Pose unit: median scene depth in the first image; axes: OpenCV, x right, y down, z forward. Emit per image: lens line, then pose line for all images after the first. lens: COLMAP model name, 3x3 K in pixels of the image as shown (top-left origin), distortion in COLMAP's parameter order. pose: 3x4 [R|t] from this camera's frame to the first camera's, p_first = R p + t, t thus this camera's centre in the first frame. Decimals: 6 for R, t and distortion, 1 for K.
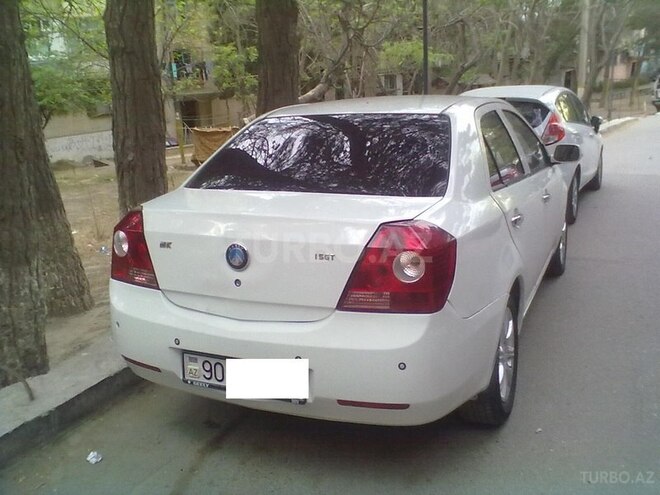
lens RADIAL K [[473.5, 0, 330.0], [0, 473.5, 247.5], [0, 0, 1]] dist [-0.008407, -0.006404]
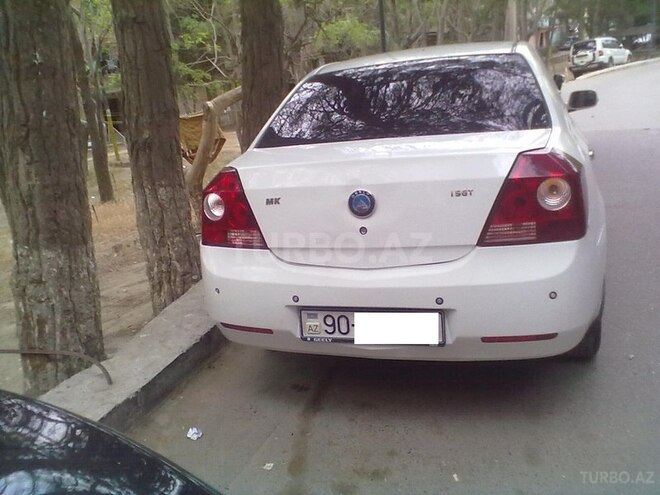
lens RADIAL K [[461.9, 0, 281.2], [0, 461.9, 248.3], [0, 0, 1]] dist [0.073068, -0.122887]
pose [[0.994372, -0.086190, 0.061604, -0.389562], [0.084748, 0.996072, 0.025662, 0.066449], [-0.063574, -0.020297, 0.997771, 0.050957]]
